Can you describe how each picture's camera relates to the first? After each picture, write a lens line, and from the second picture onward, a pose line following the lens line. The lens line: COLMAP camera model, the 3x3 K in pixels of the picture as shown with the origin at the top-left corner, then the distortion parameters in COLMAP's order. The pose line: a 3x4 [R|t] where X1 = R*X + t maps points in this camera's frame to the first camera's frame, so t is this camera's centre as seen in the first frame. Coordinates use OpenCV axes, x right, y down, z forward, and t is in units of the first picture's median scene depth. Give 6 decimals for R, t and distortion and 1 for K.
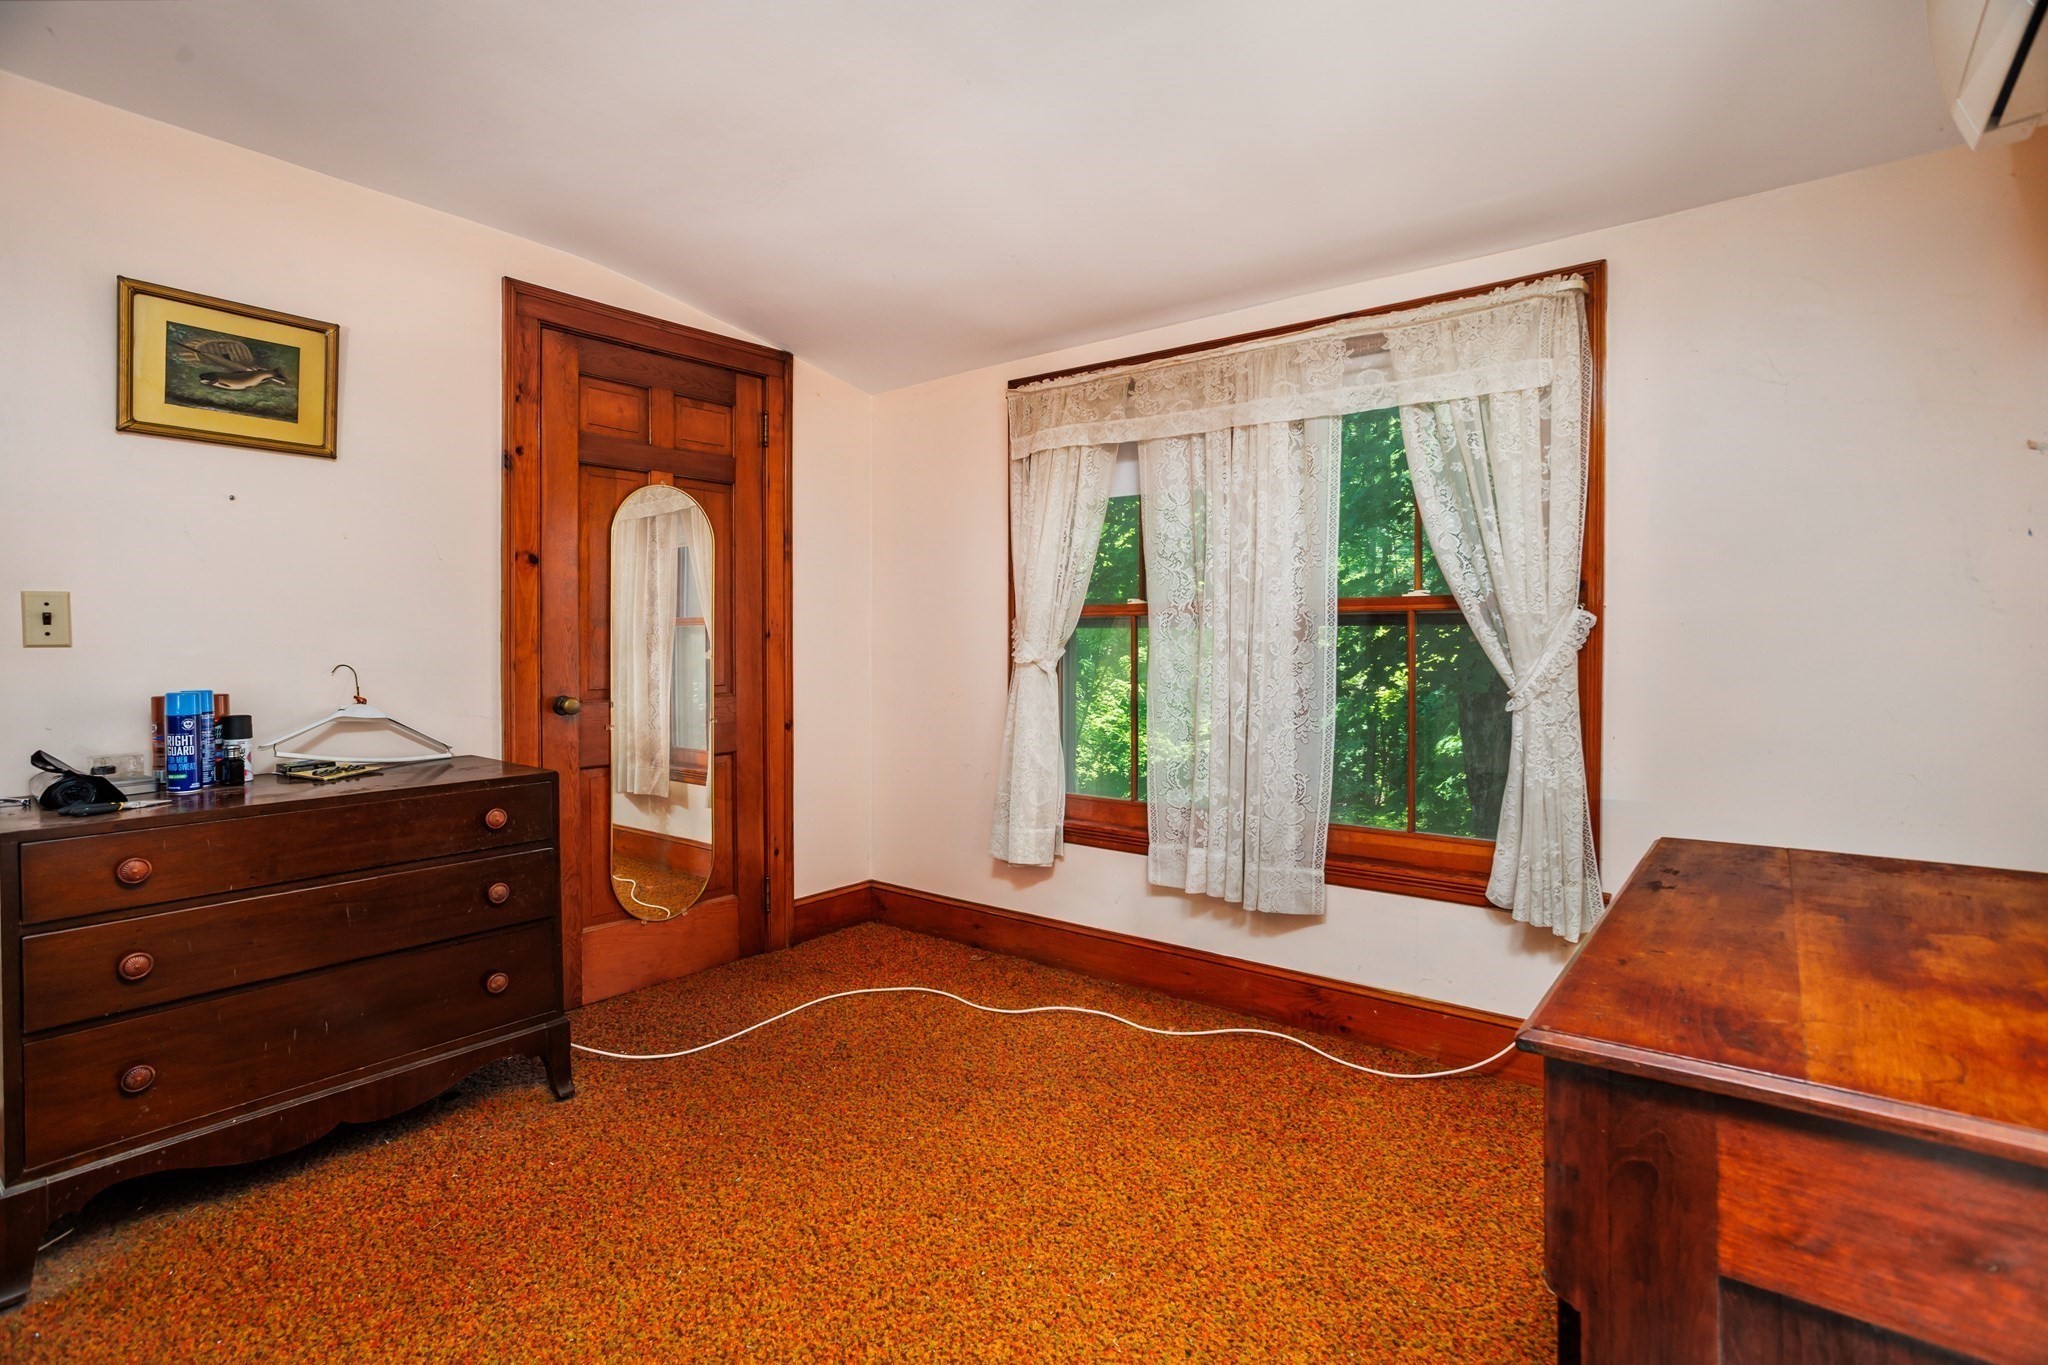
lens RADIAL K [[1020.1, 0, 1017.4], [0, 1020.1, 645.3], [0, 0, 1]] dist [-0.021848, 0.033520]
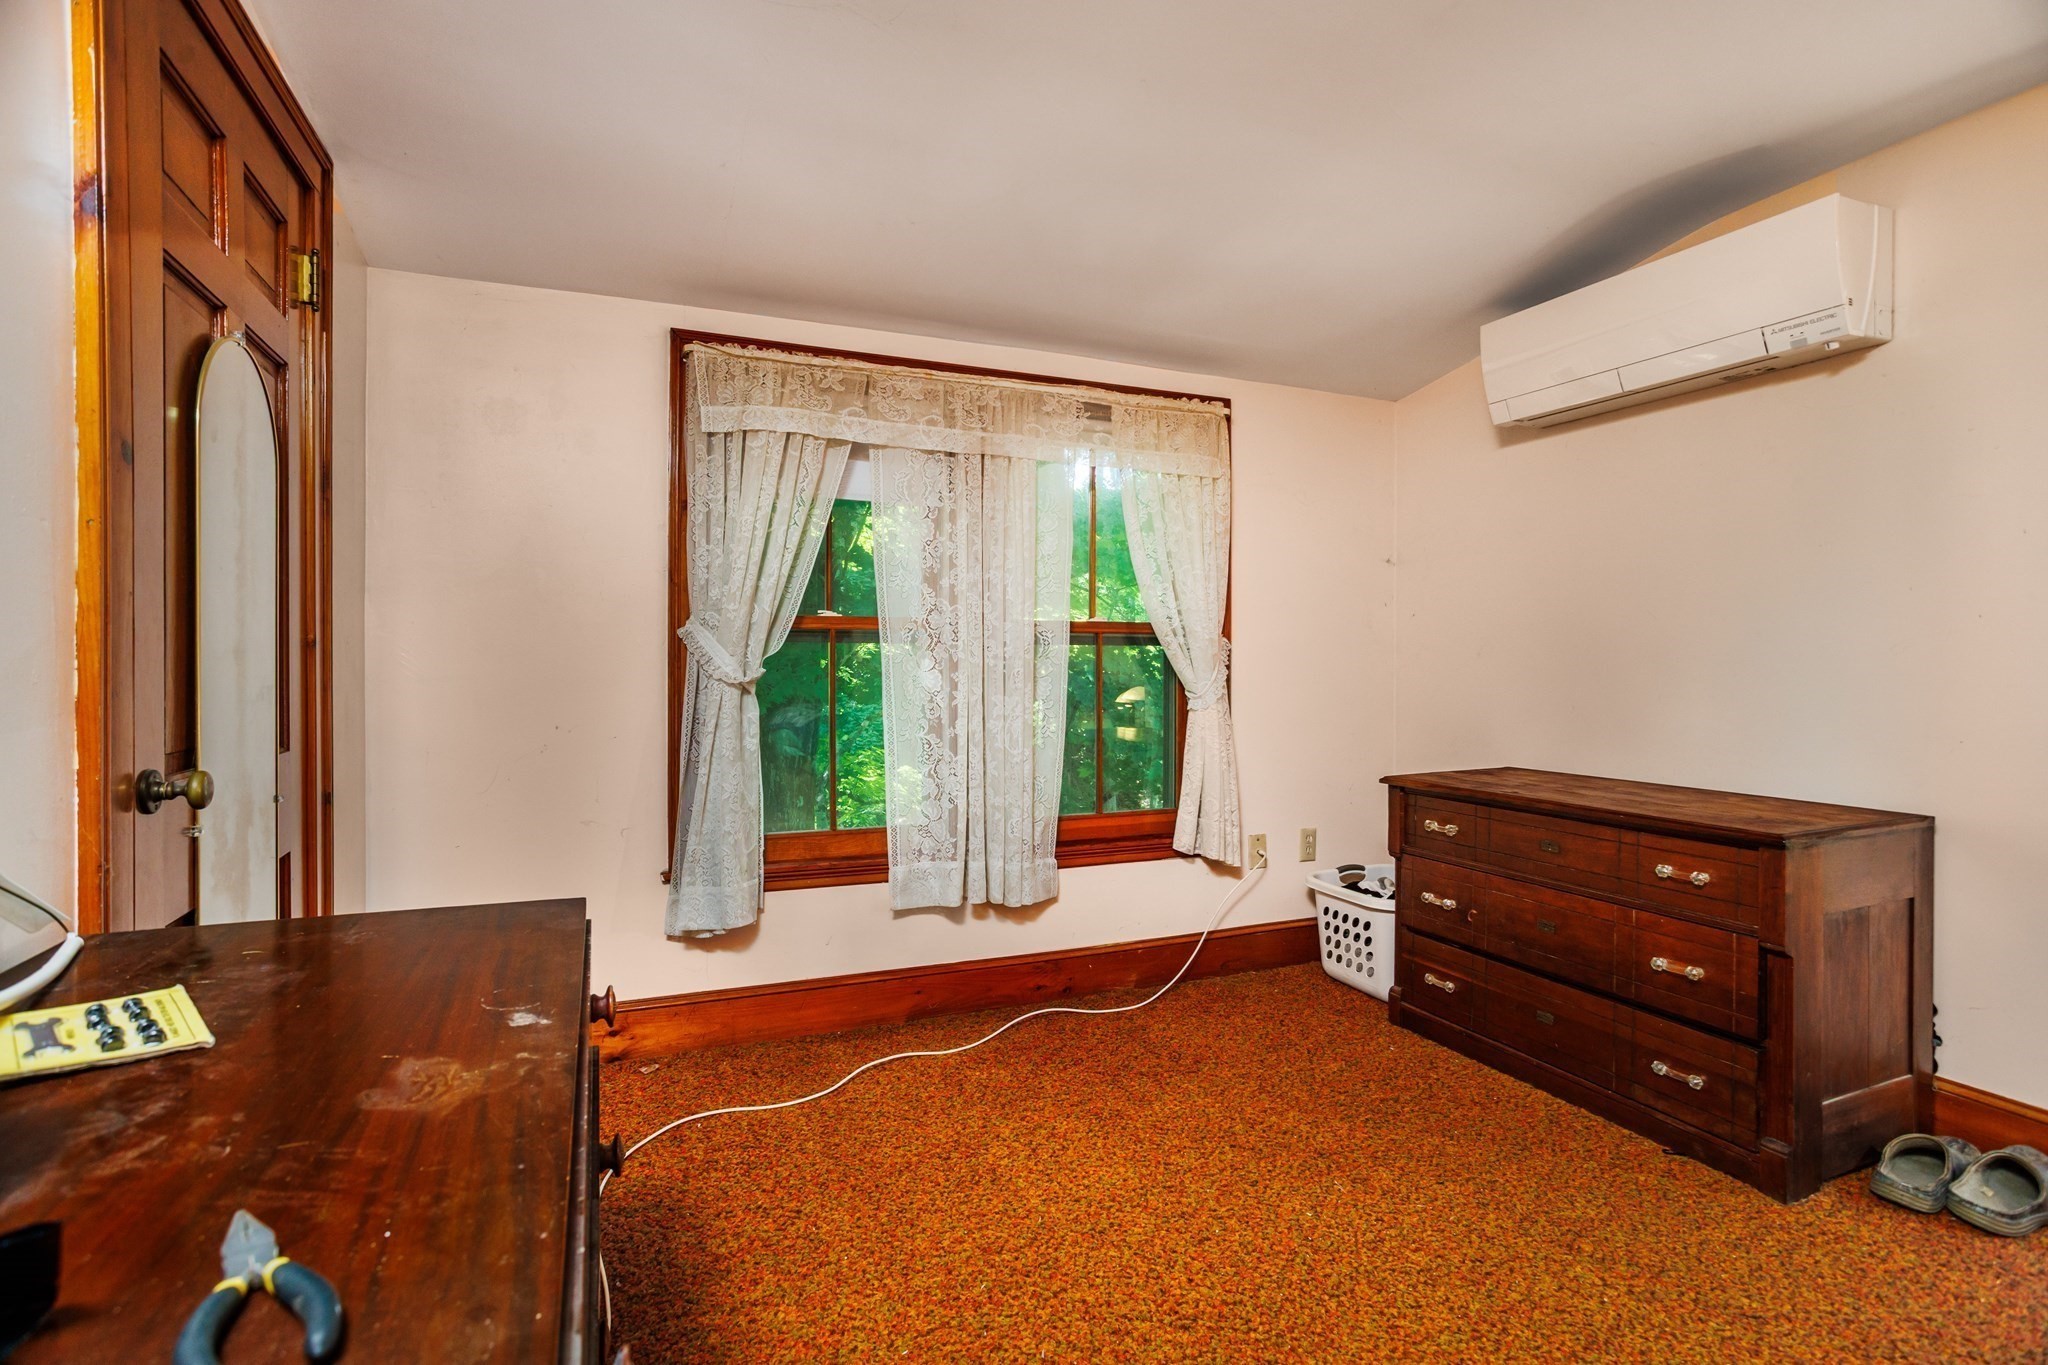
lens RADIAL K [[999.7, 0, 1033.8], [0, 999.7, 669.0], [0, 0, 1]] dist [-0.054610, 0.031377]
pose [[0.474835, -0.003890, 0.880066, -0.699690], [0.000192, 0.999991, 0.004316, 0.003366], [-0.880075, -0.001881, 0.474831, 0.485857]]
